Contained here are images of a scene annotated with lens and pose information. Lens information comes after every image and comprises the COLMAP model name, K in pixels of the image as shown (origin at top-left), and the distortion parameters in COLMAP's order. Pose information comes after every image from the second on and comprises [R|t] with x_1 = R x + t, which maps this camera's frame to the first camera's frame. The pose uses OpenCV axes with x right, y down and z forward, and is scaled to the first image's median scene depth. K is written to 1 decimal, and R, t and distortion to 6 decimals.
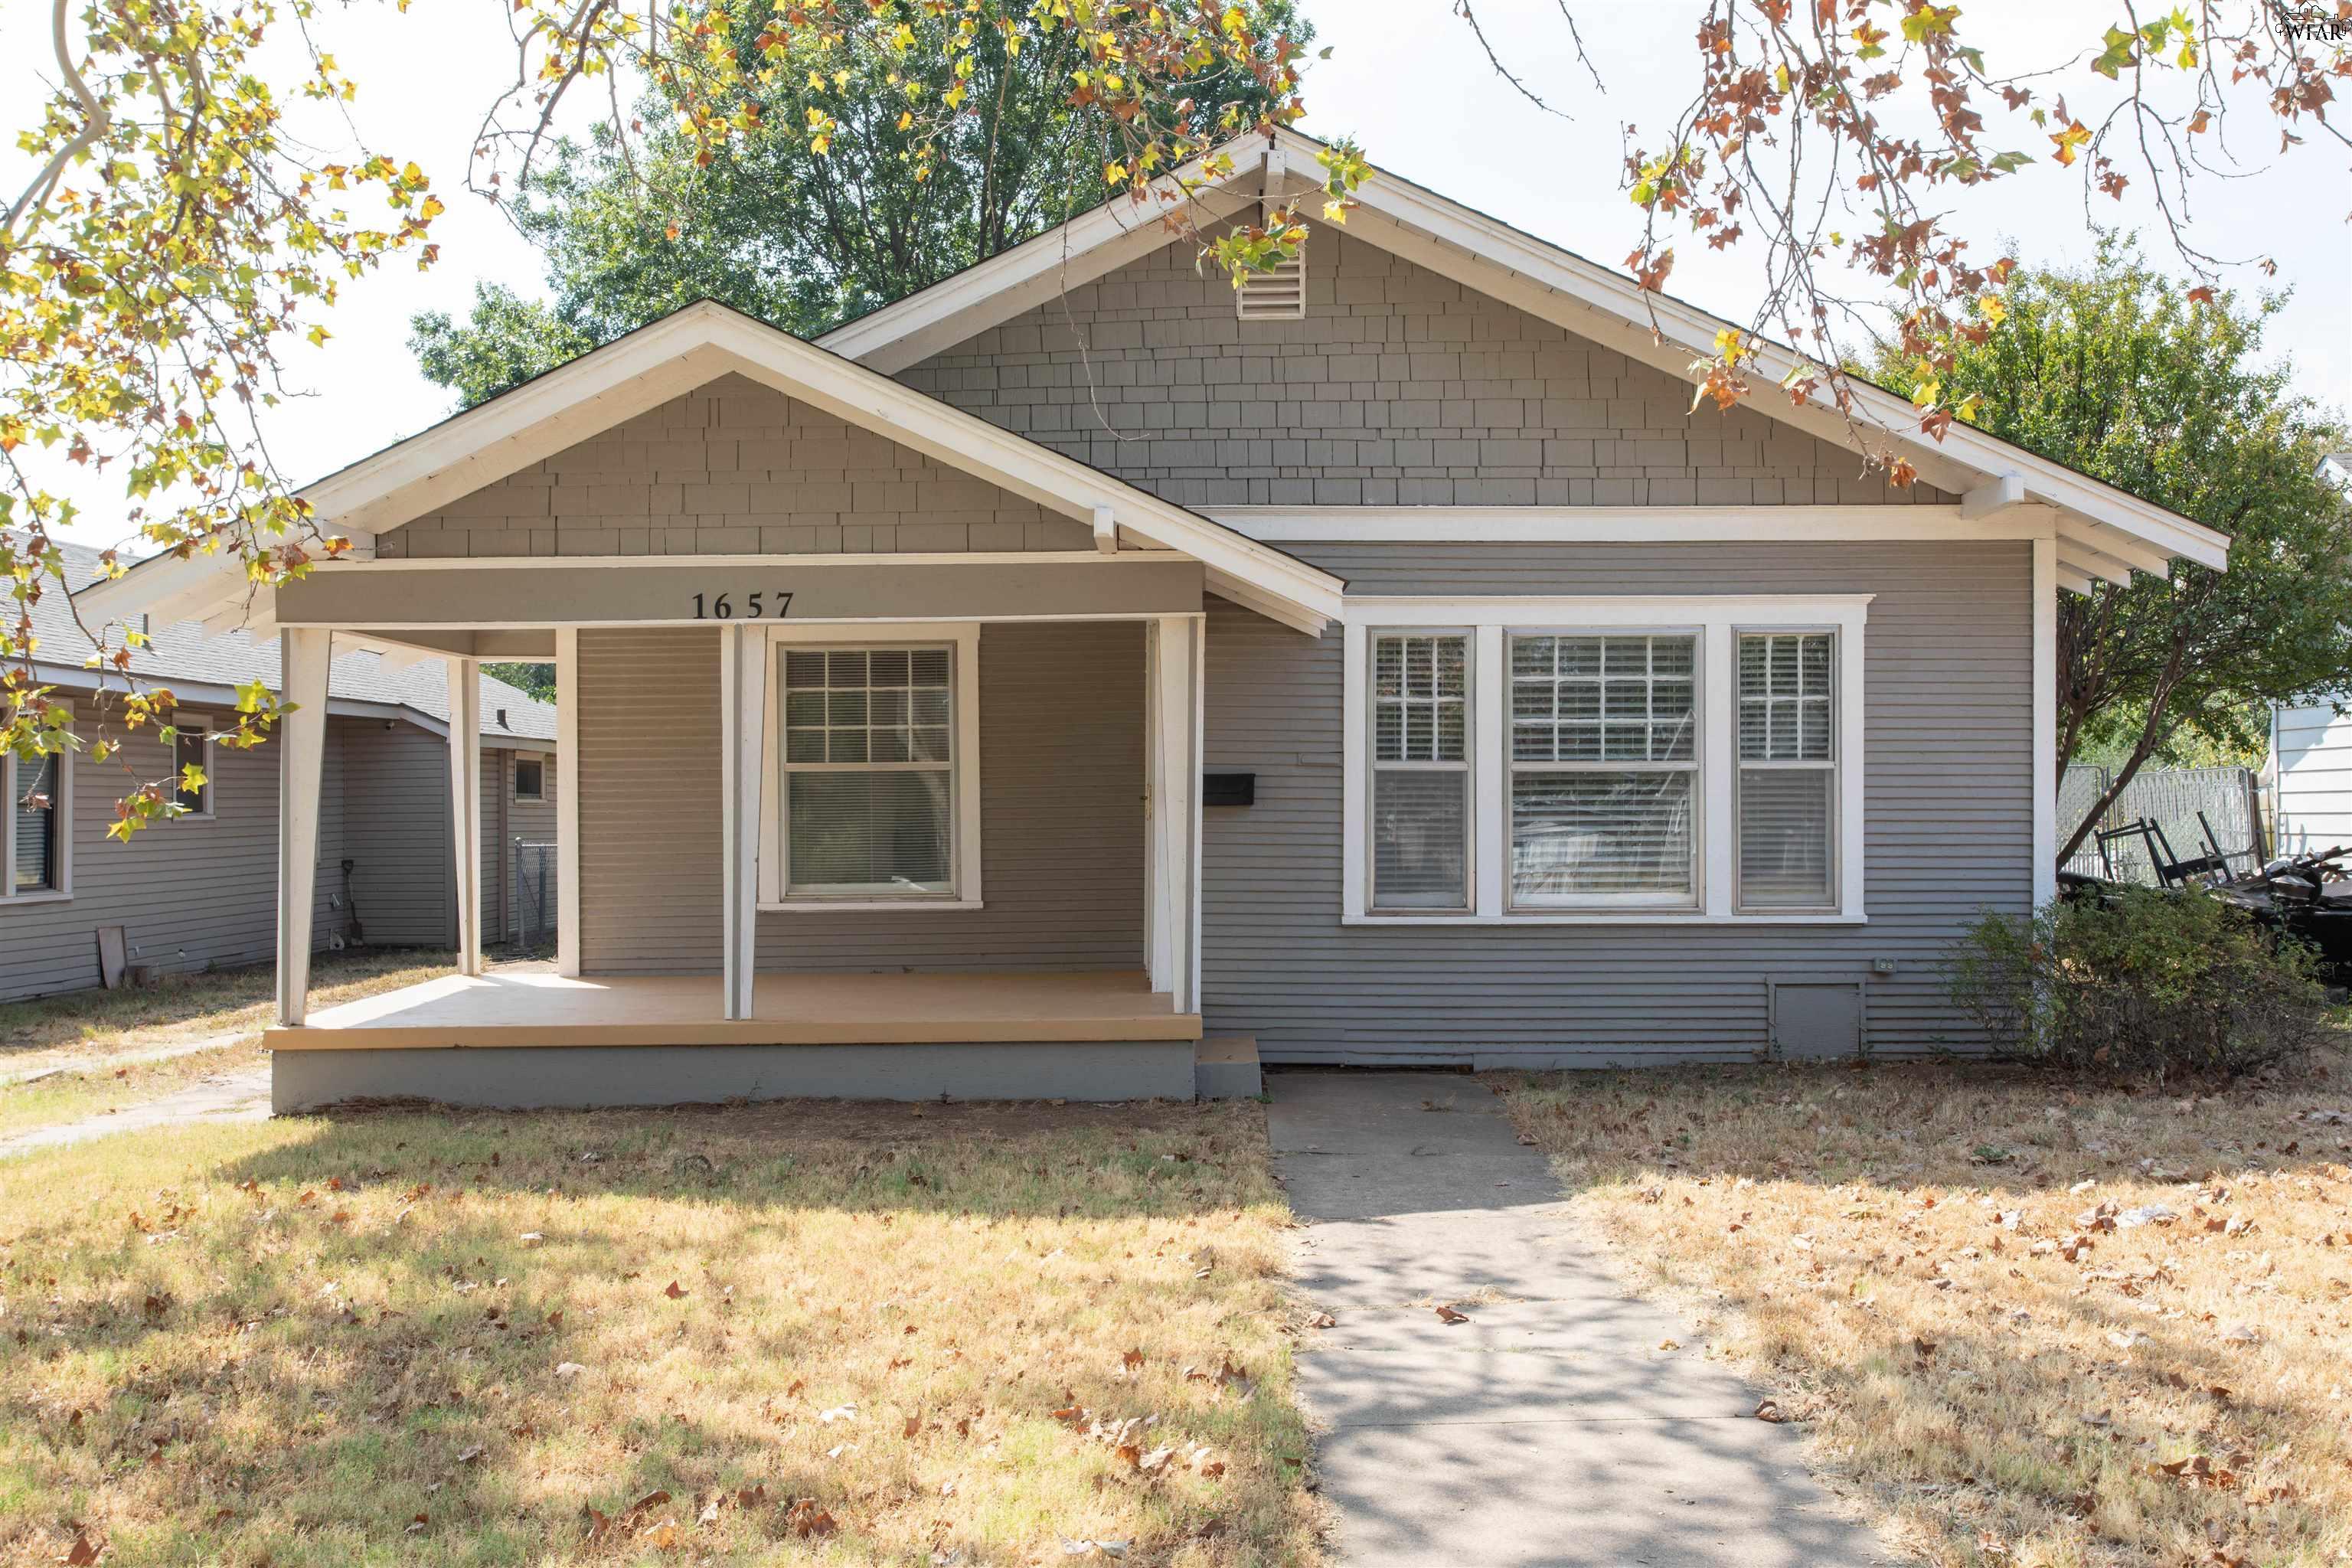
lens RADIAL K [[2194.8, 0, 1176.0], [0, 2194.8, 784.0], [0, 0, 1]] dist [0.004457, -0.000049]
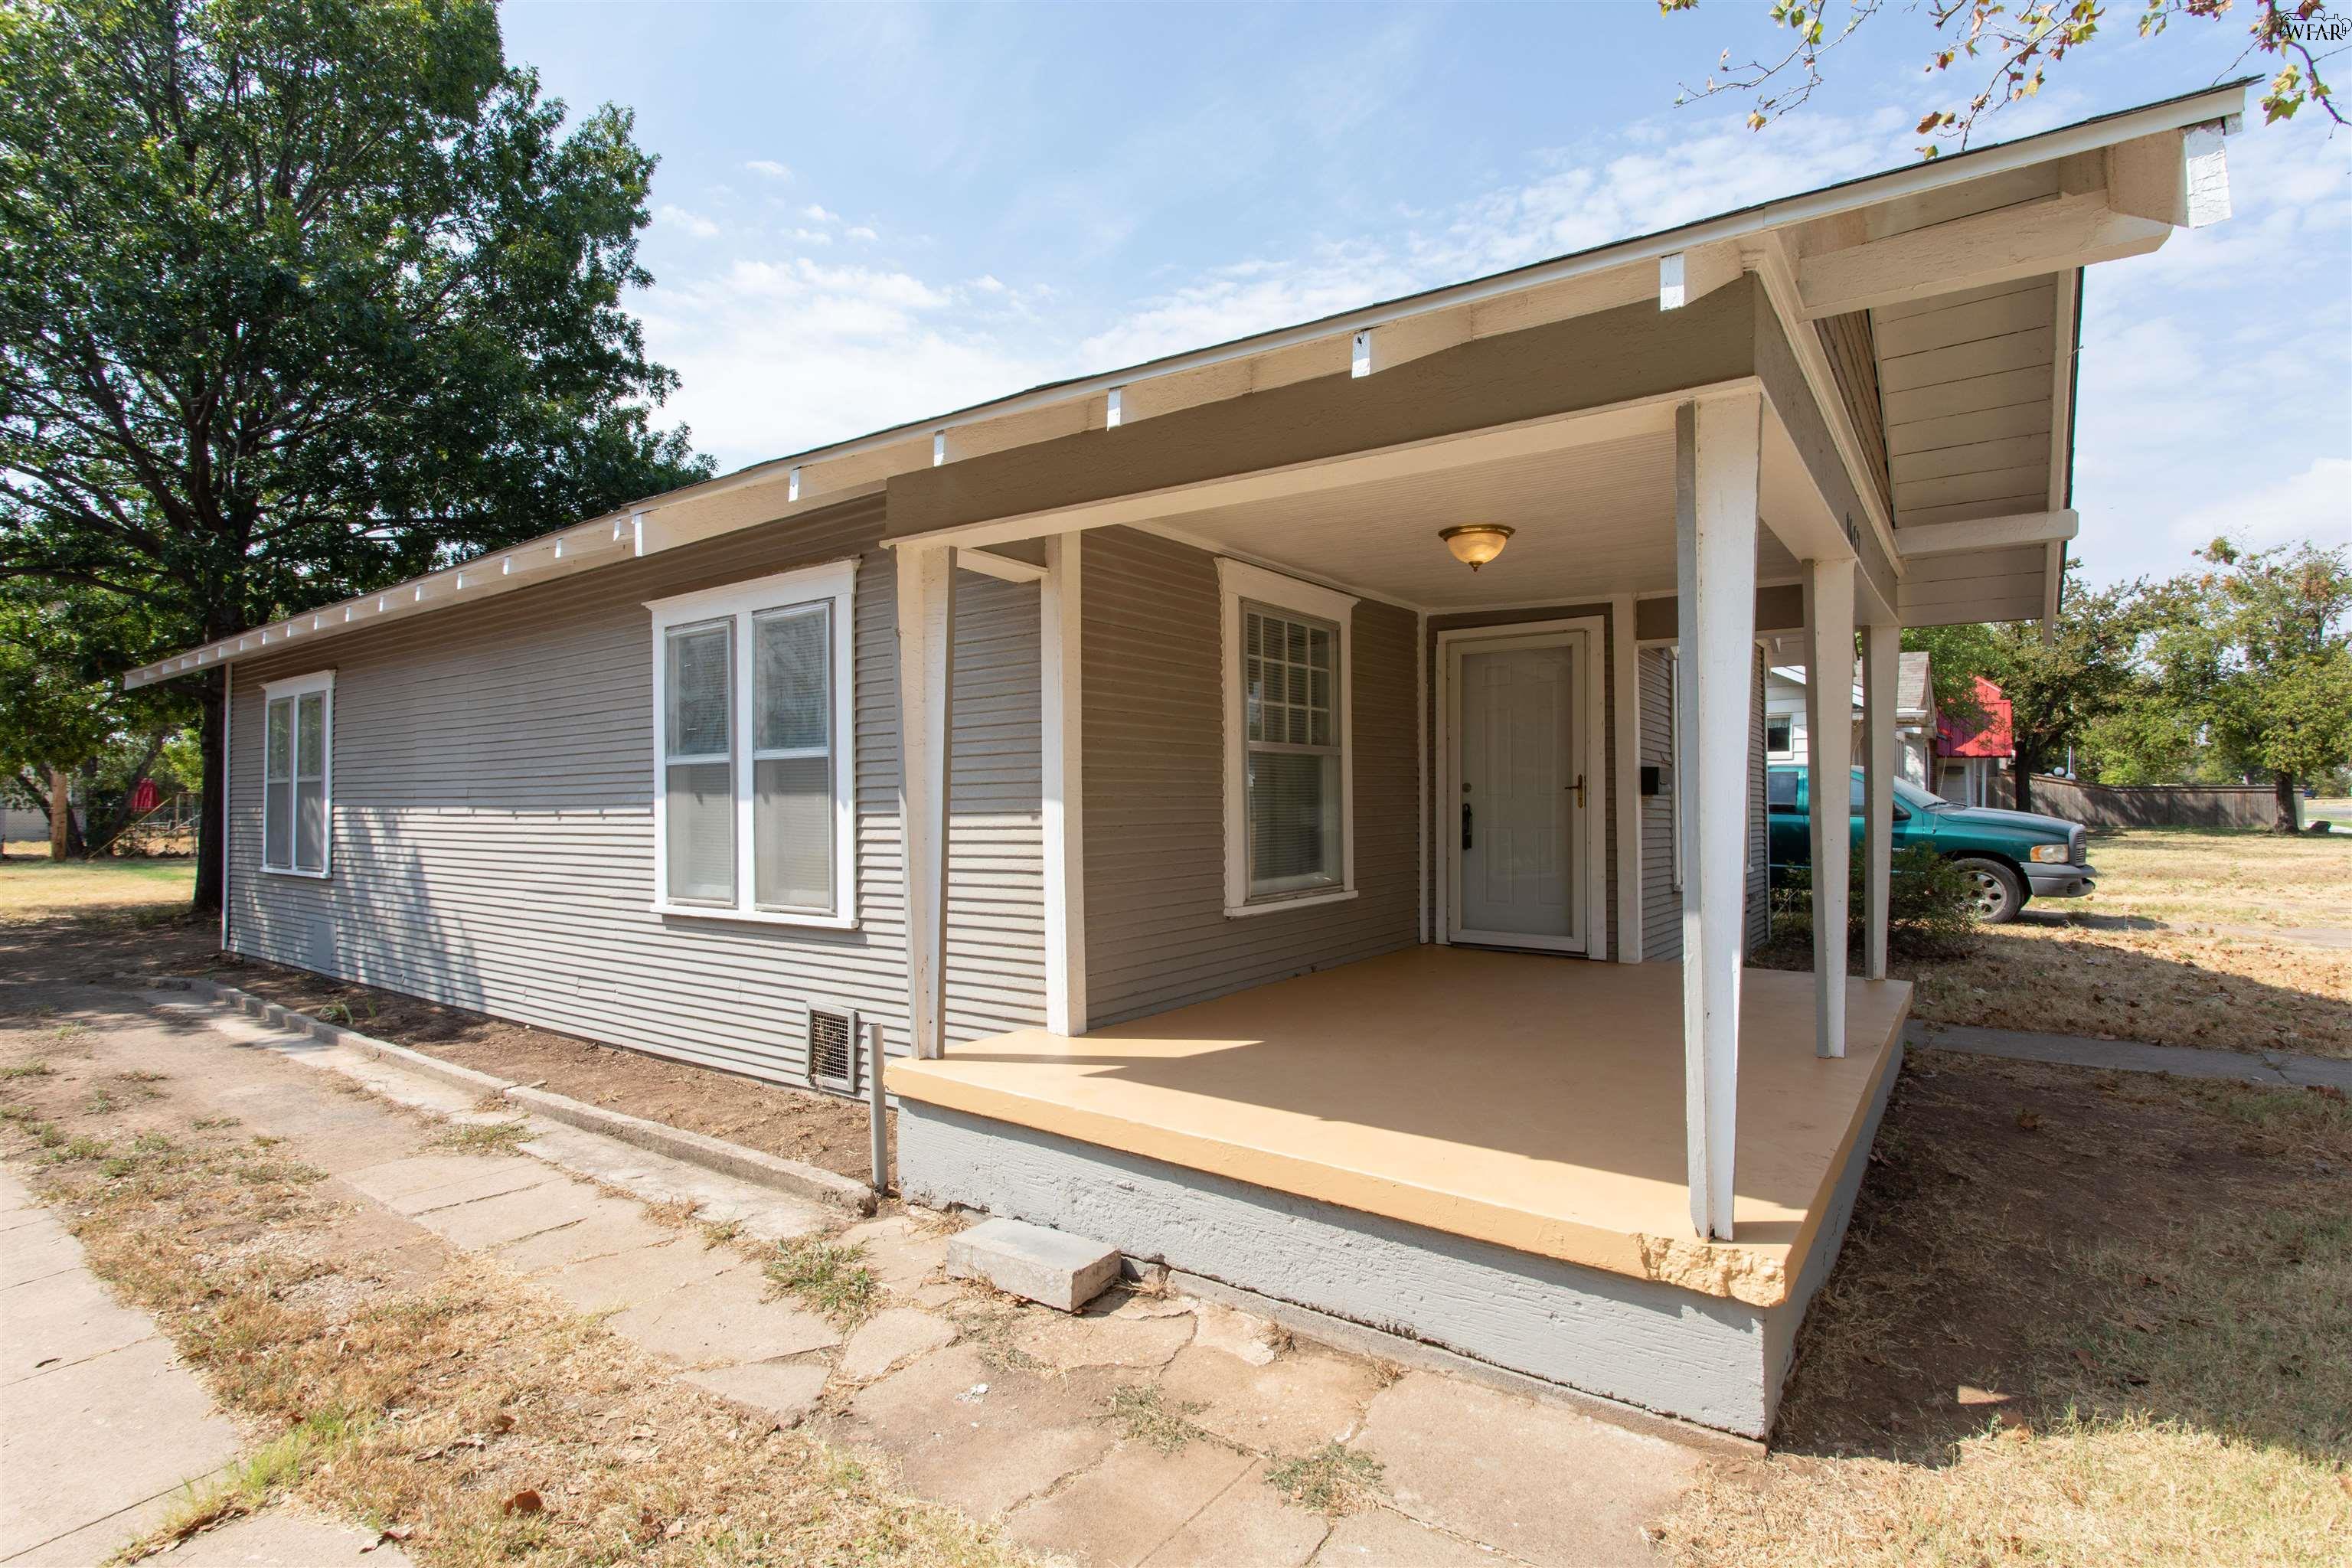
lens RADIAL K [[1119.4, 0, 1176.0], [0, 1119.4, 784.0], [0, 0, 1]] dist [0.001737, 0.001696]
pose [[0.597997, 0.018424, 0.801287, -0.537436], [-0.010609, 0.999830, -0.015071, 0.014231], [-0.801428, 0.000512, 0.598091, 0.762871]]
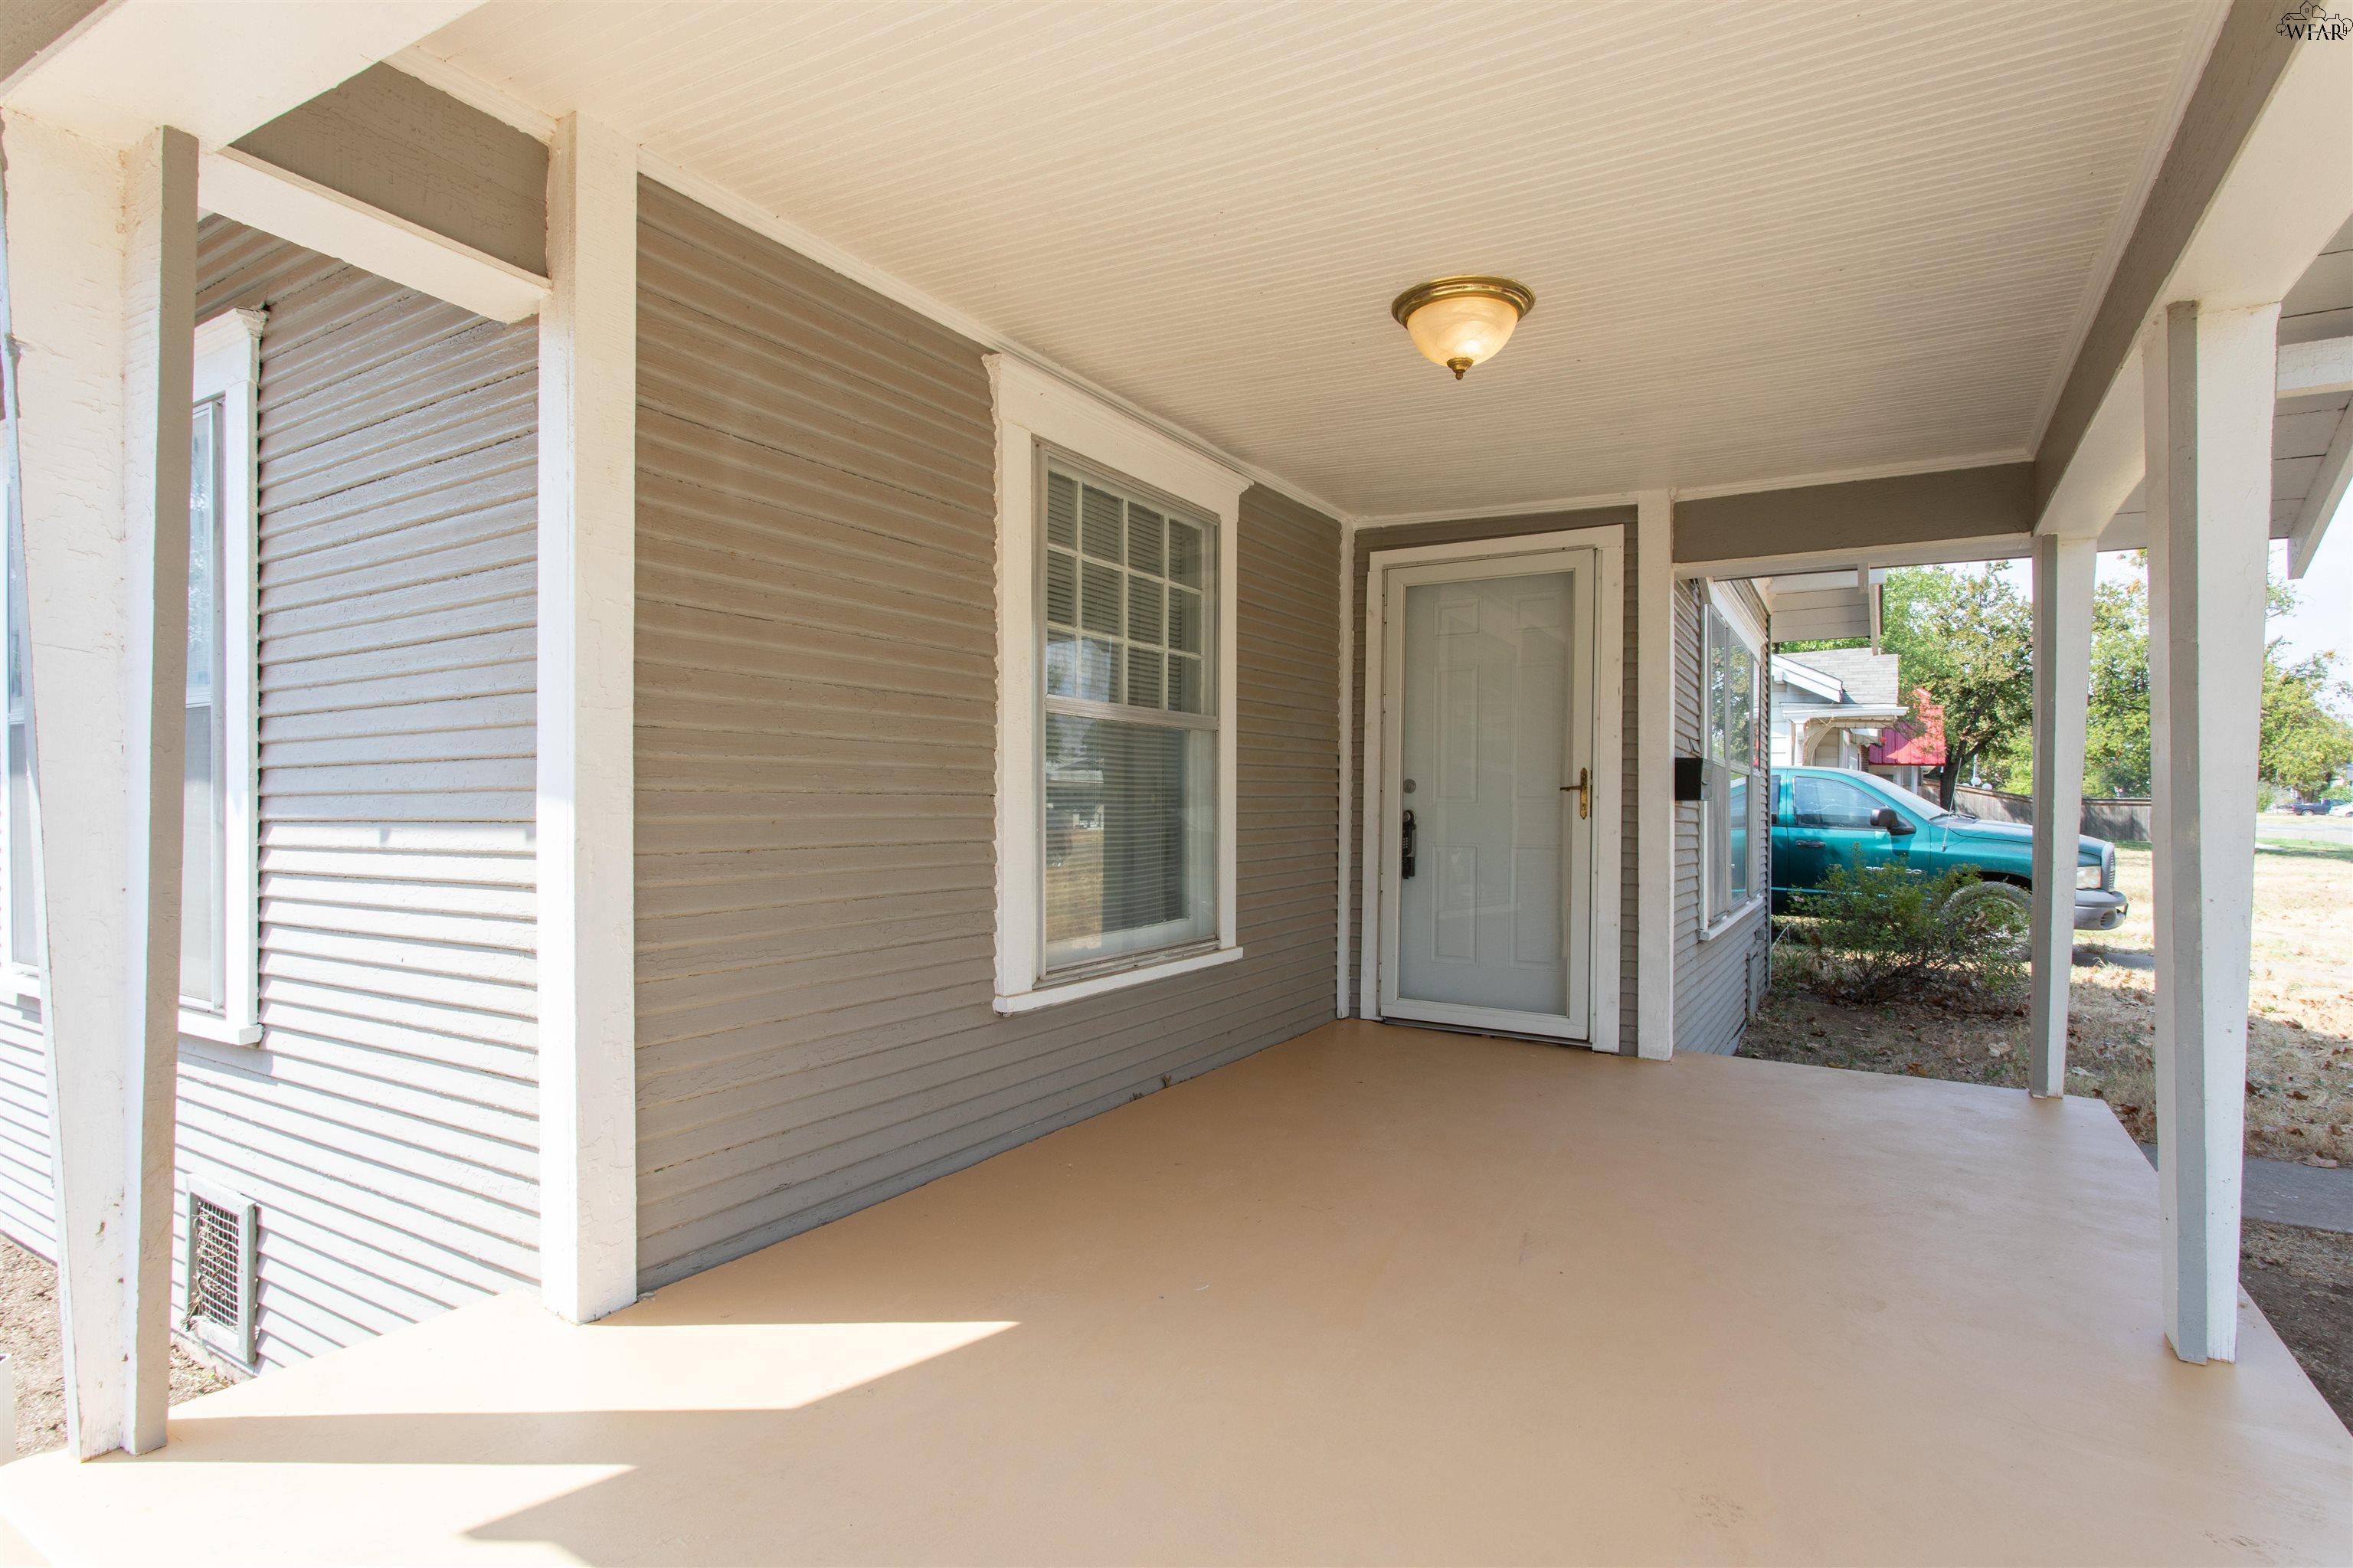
lens RADIAL K [[1162.0, 0, 1171.8], [0, 1162.0, 794.1], [0, 0, 1]] dist [-0.001854, -0.000109]
pose [[0.531006, 0.018536, 0.847165, -0.373409], [-0.023052, 0.999707, -0.007424, 0.013372], [-0.847055, -0.015587, 0.531277, 0.841983]]
